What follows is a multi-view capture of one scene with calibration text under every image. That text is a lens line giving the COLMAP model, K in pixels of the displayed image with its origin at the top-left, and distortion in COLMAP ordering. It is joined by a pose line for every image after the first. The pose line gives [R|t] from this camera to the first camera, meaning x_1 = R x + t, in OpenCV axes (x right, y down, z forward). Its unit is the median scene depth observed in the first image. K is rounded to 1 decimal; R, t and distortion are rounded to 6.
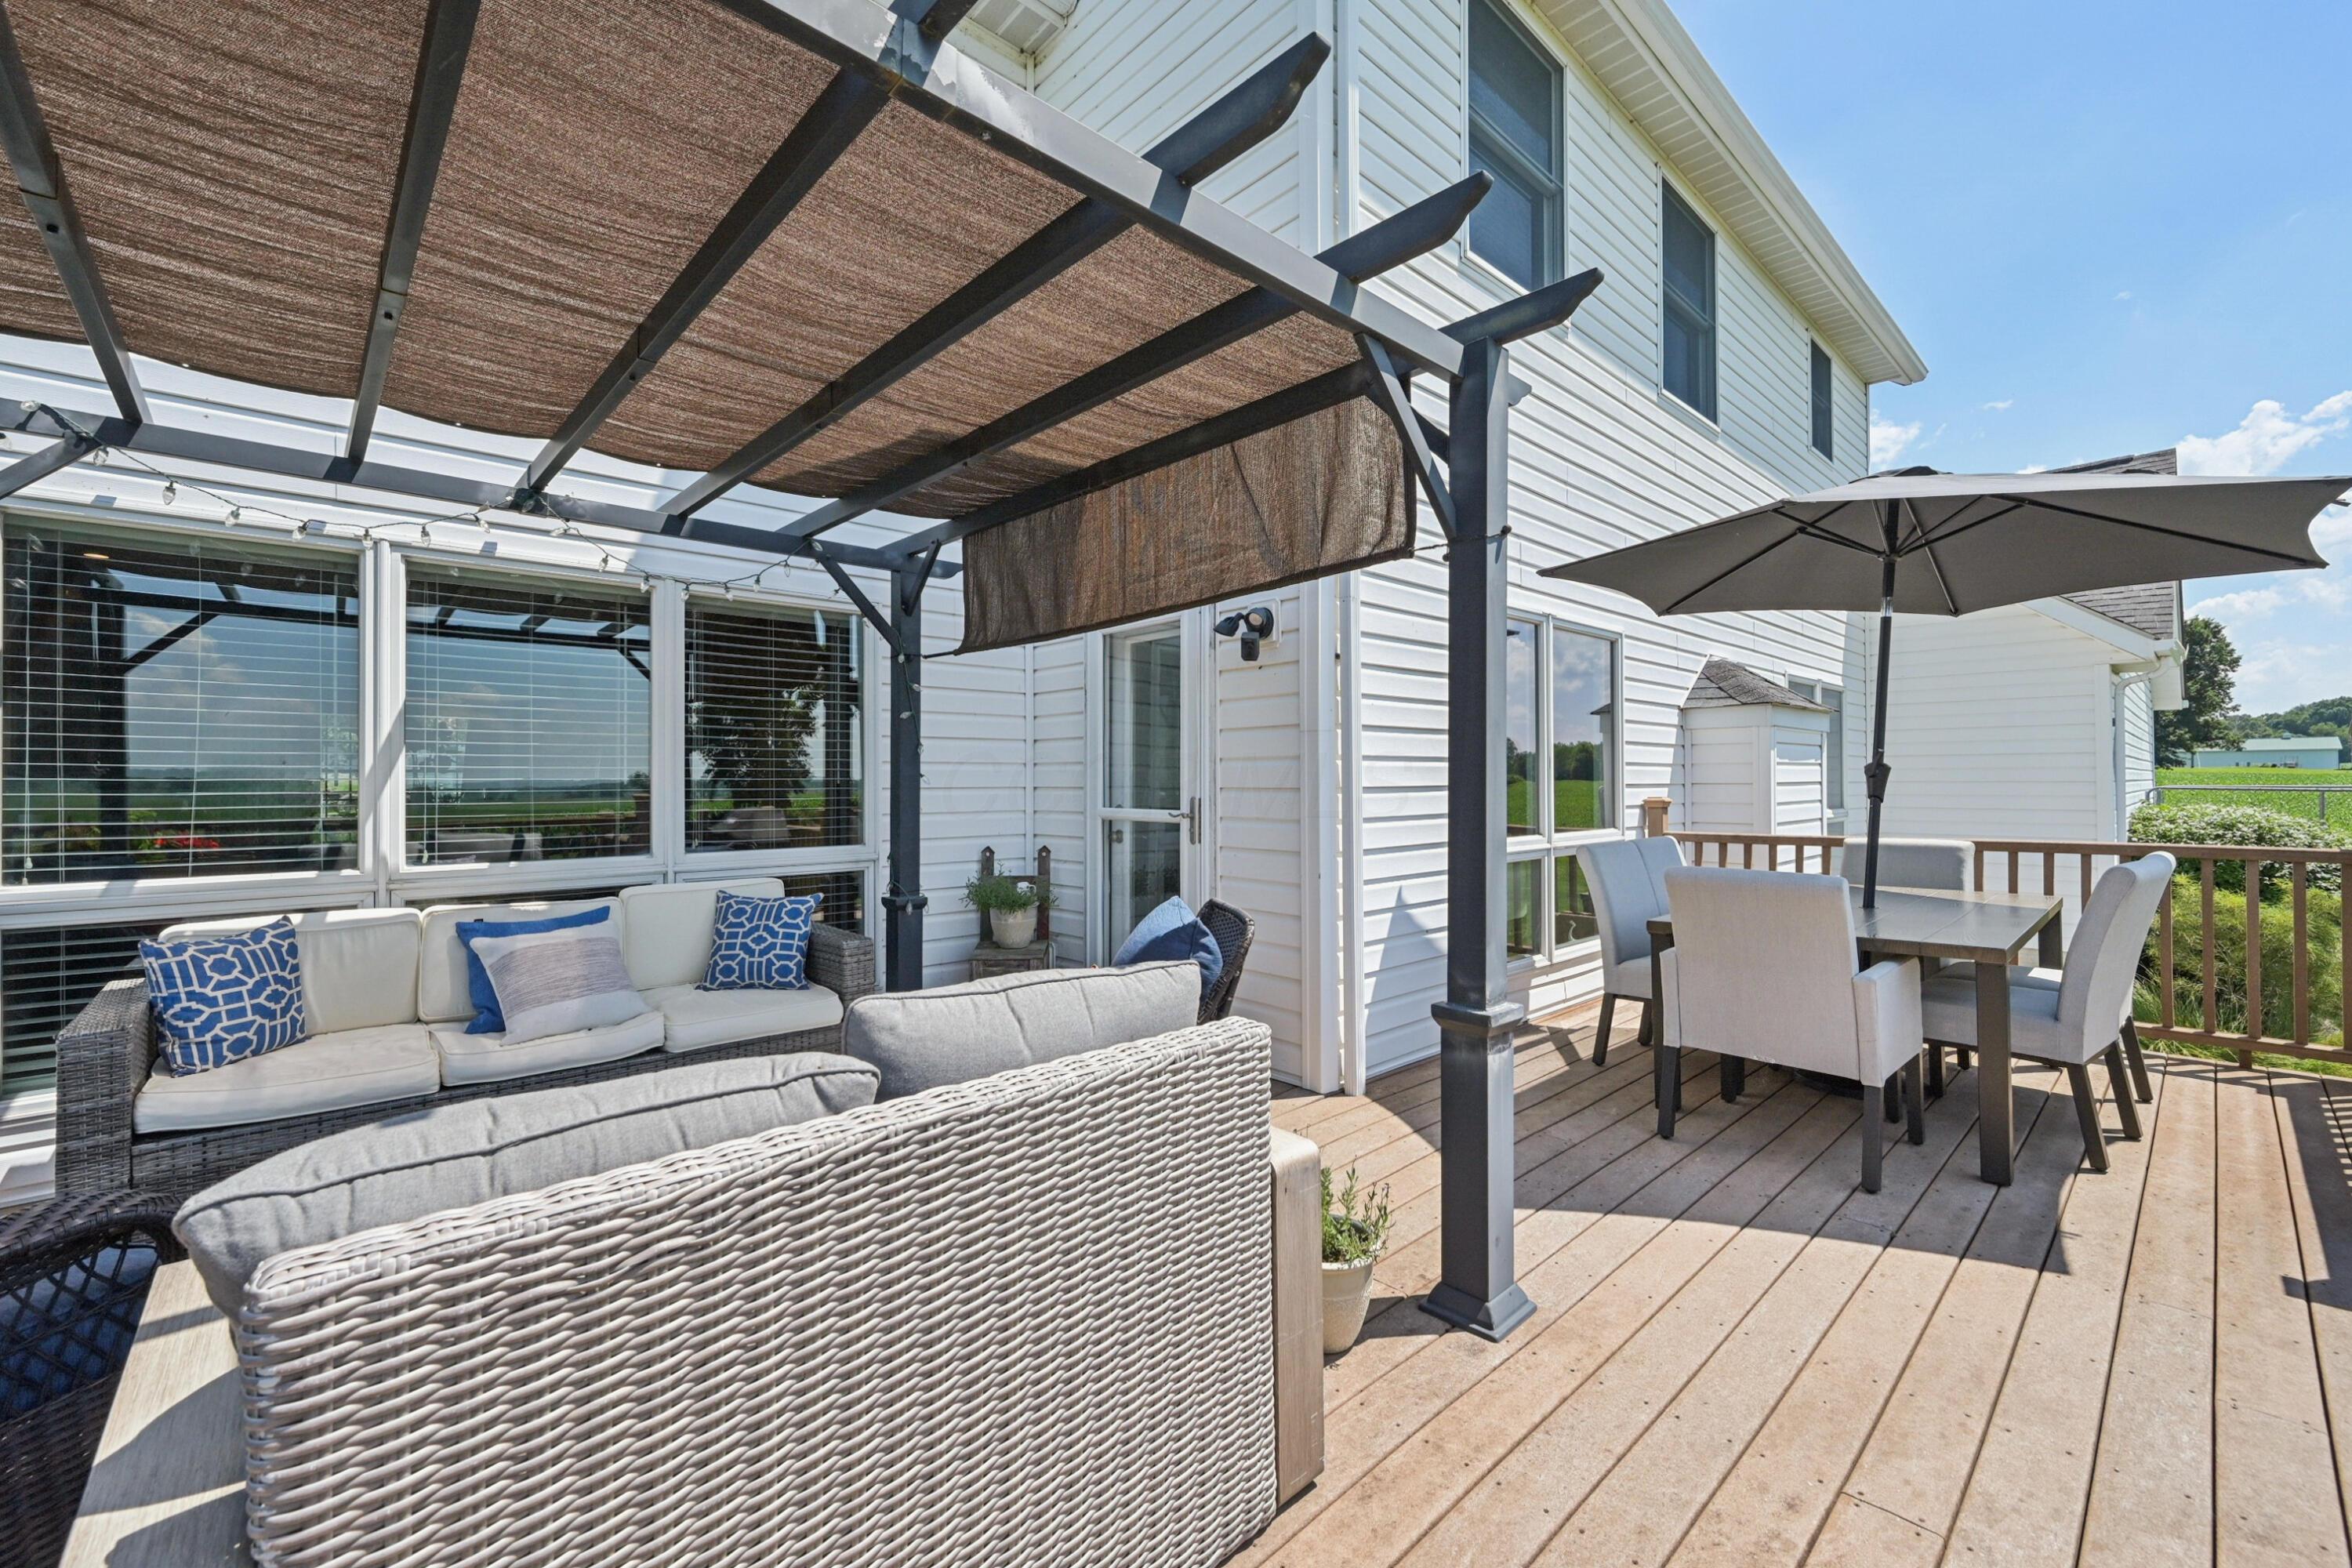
lens RADIAL K [[963.9, 0, 1181.8], [0, 963.9, 771.7], [0, 0, 1]] dist [0.001255, 0.000412]
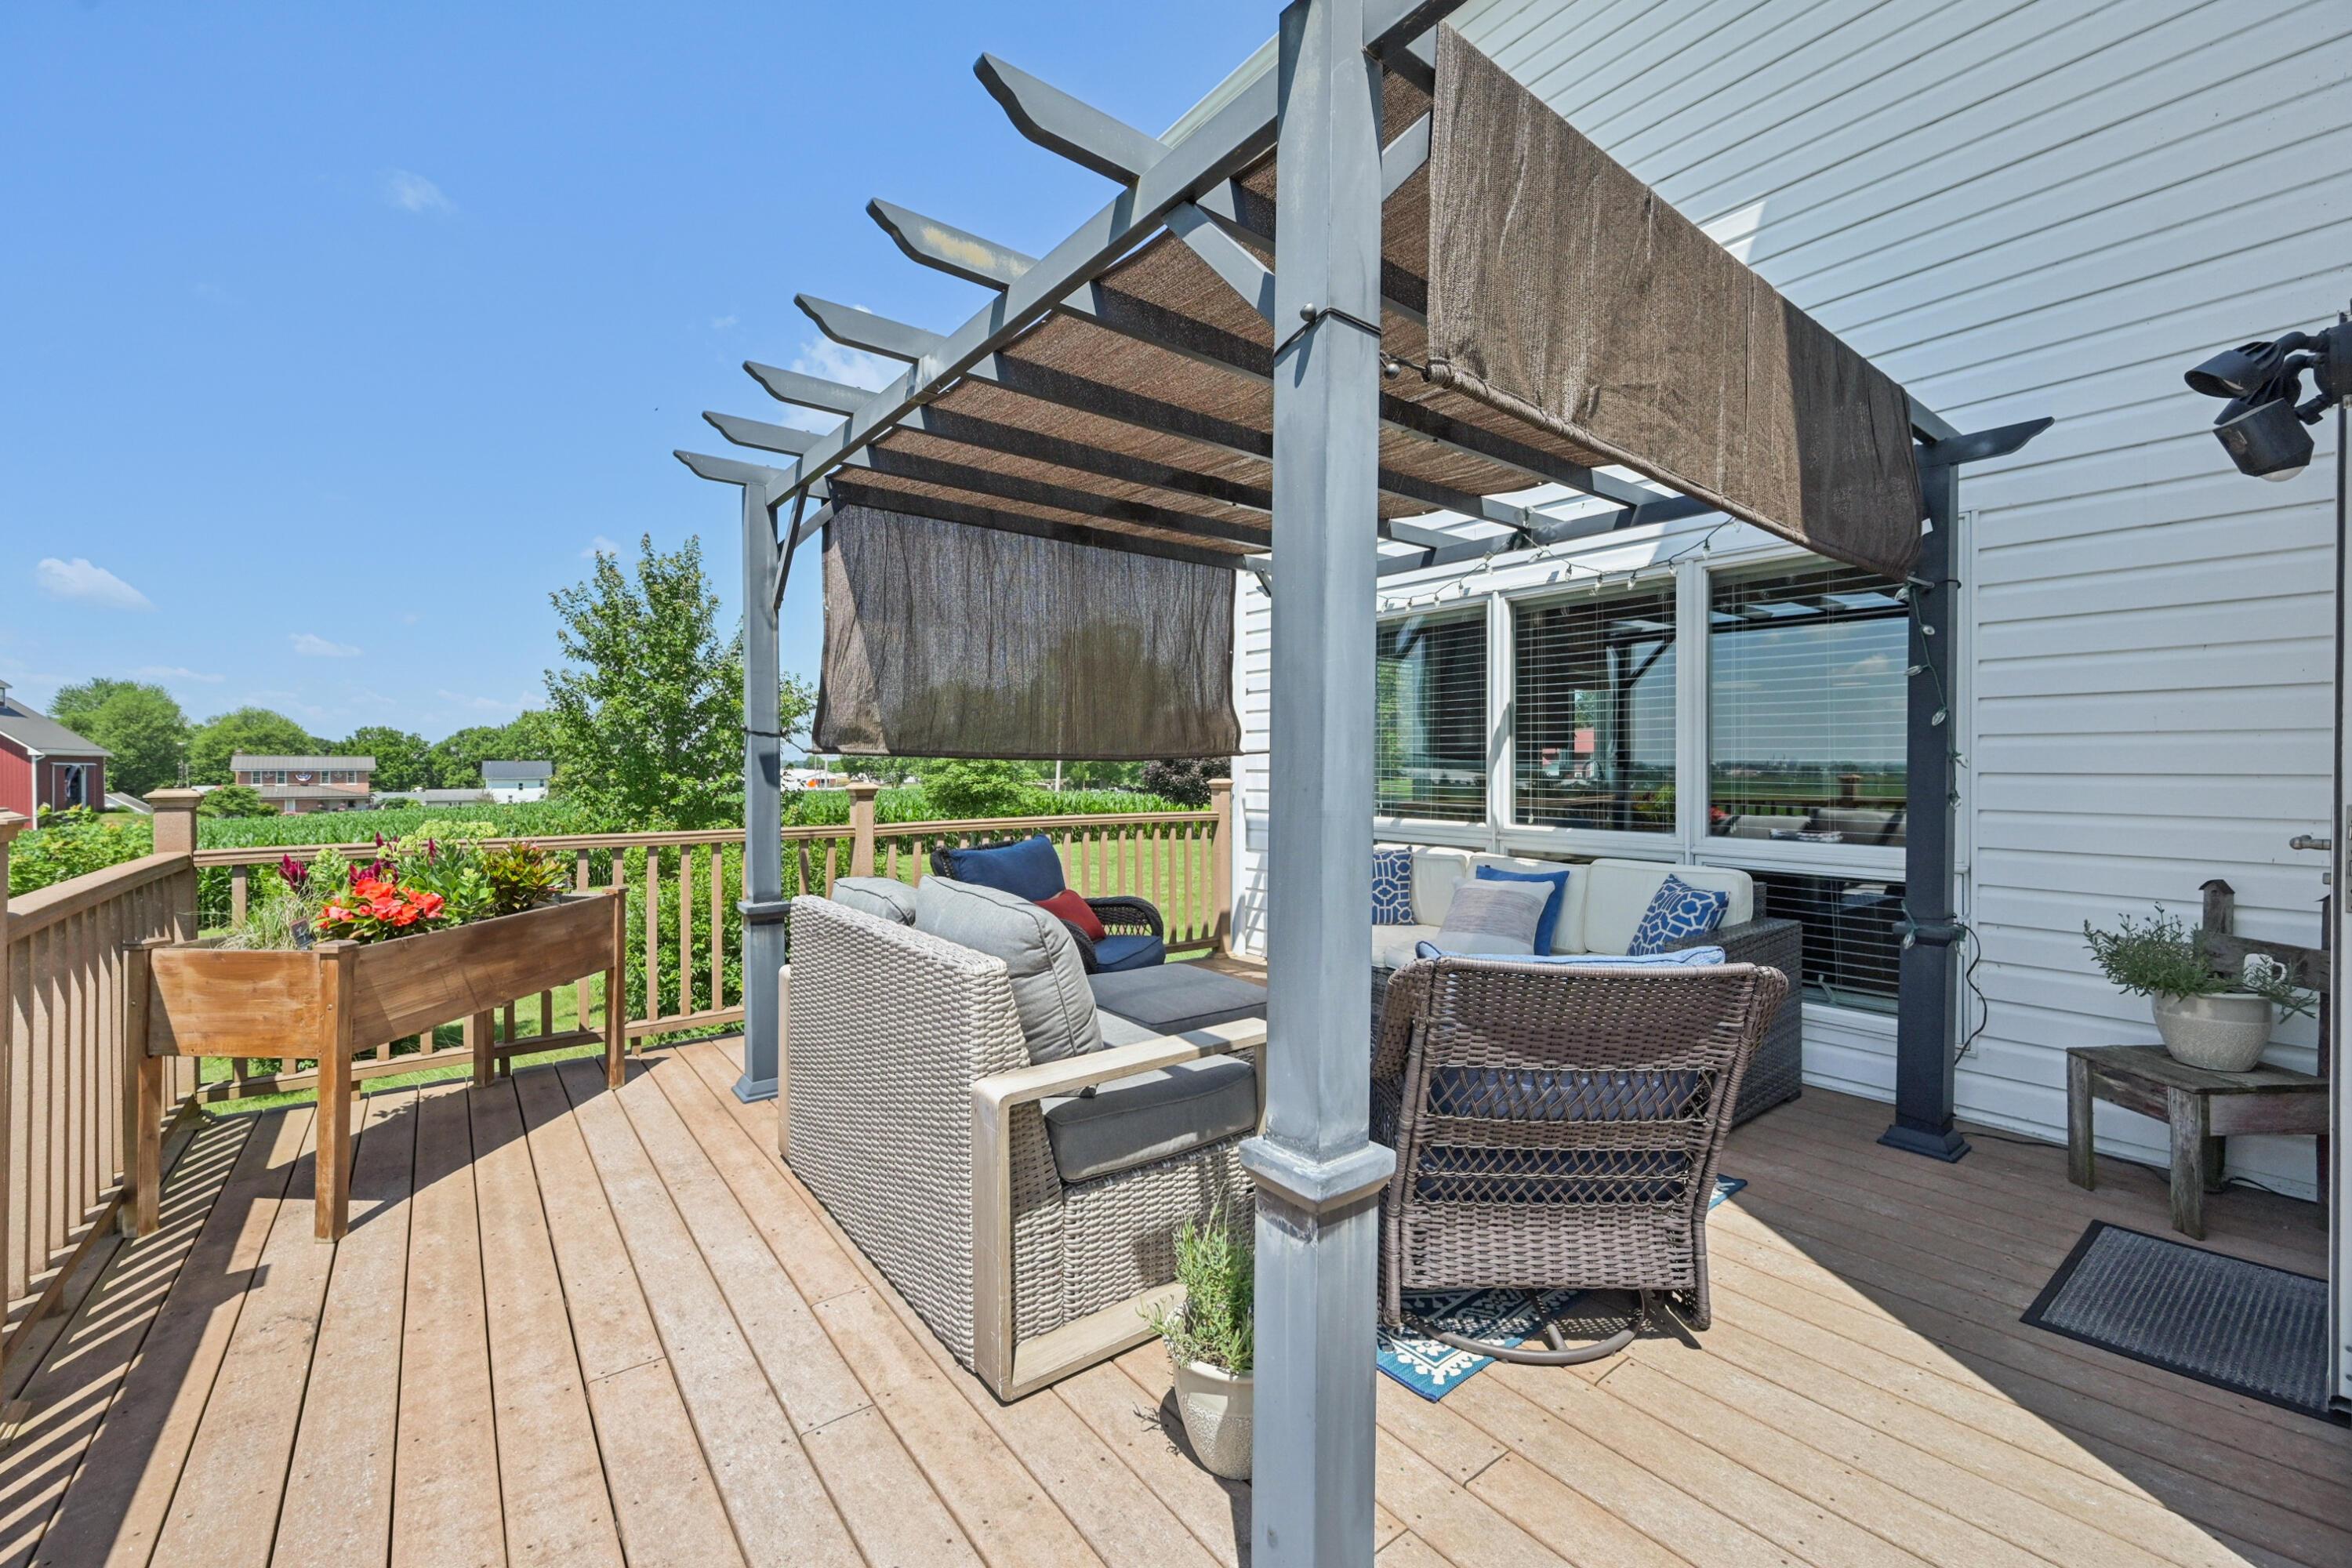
lens RADIAL K [[963.9, 0, 1181.8], [0, 963.9, 771.7], [0, 0, 1]] dist [0.001255, 0.000412]
pose [[-0.091979, 0.009962, -0.995711, 0.604141], [0.006813, 0.999933, 0.009374, 0.007182], [0.995738, -0.005922, -0.092041, 0.659015]]
